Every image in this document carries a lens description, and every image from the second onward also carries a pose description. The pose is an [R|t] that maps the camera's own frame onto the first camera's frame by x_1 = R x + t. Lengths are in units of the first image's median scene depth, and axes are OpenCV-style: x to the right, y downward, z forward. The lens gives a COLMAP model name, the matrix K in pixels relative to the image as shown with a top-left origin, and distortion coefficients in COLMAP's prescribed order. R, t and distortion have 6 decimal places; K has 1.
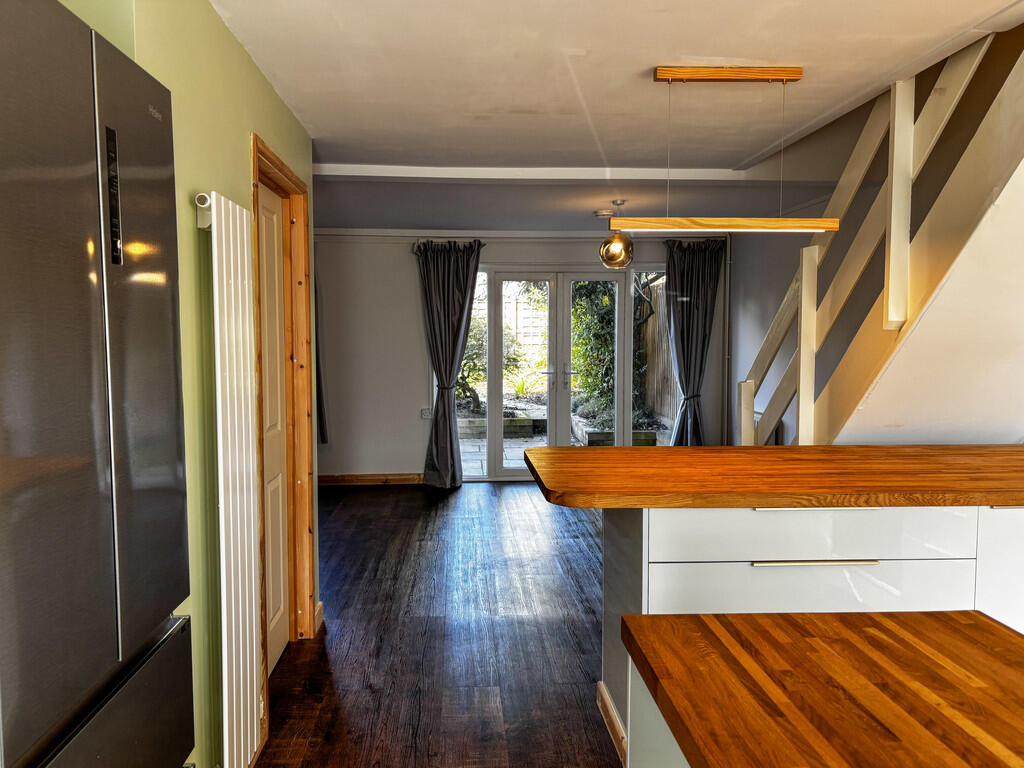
lens RADIAL K [[786.3, 0, 512.0], [0, 786.3, 384.0], [0, 0, 1]] dist [0.069451, -0.089183]
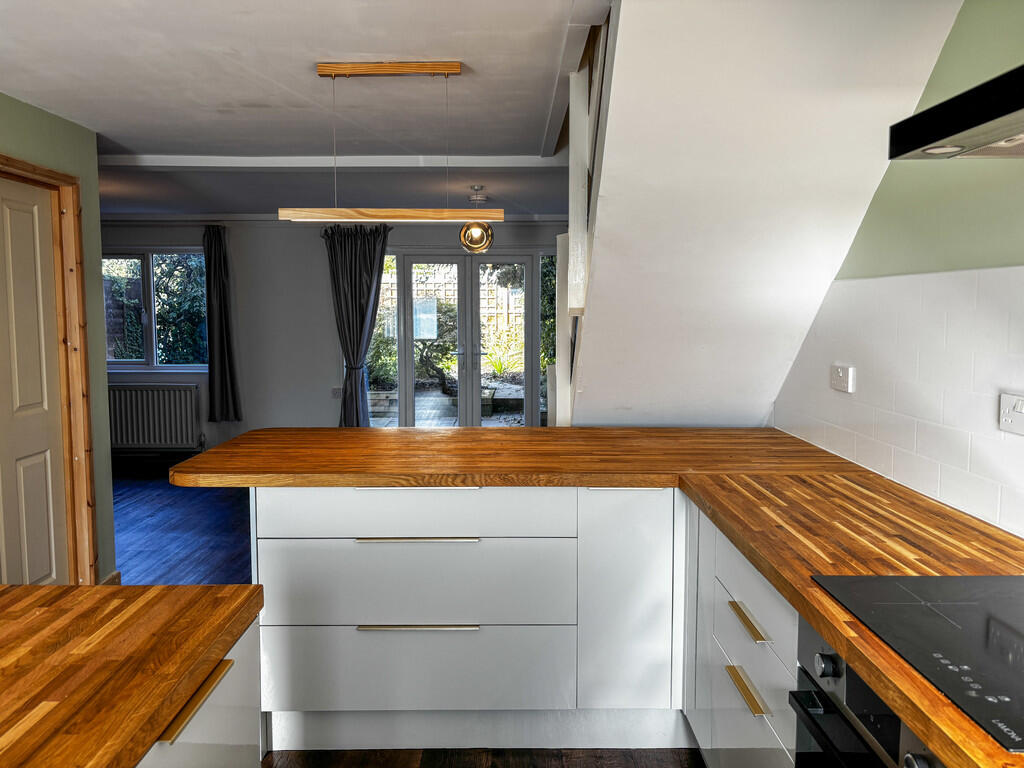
lens RADIAL K [[776.1, 0, 506.0], [0, 776.1, 376.0], [0, 0, 1]] dist [0.006251, 0.001721]
pose [[0.998741, 0.002534, -0.050109, 0.365309], [-0.001679, 0.999852, 0.017109, -0.005557], [0.050145, -0.017003, 0.998597, -0.008284]]
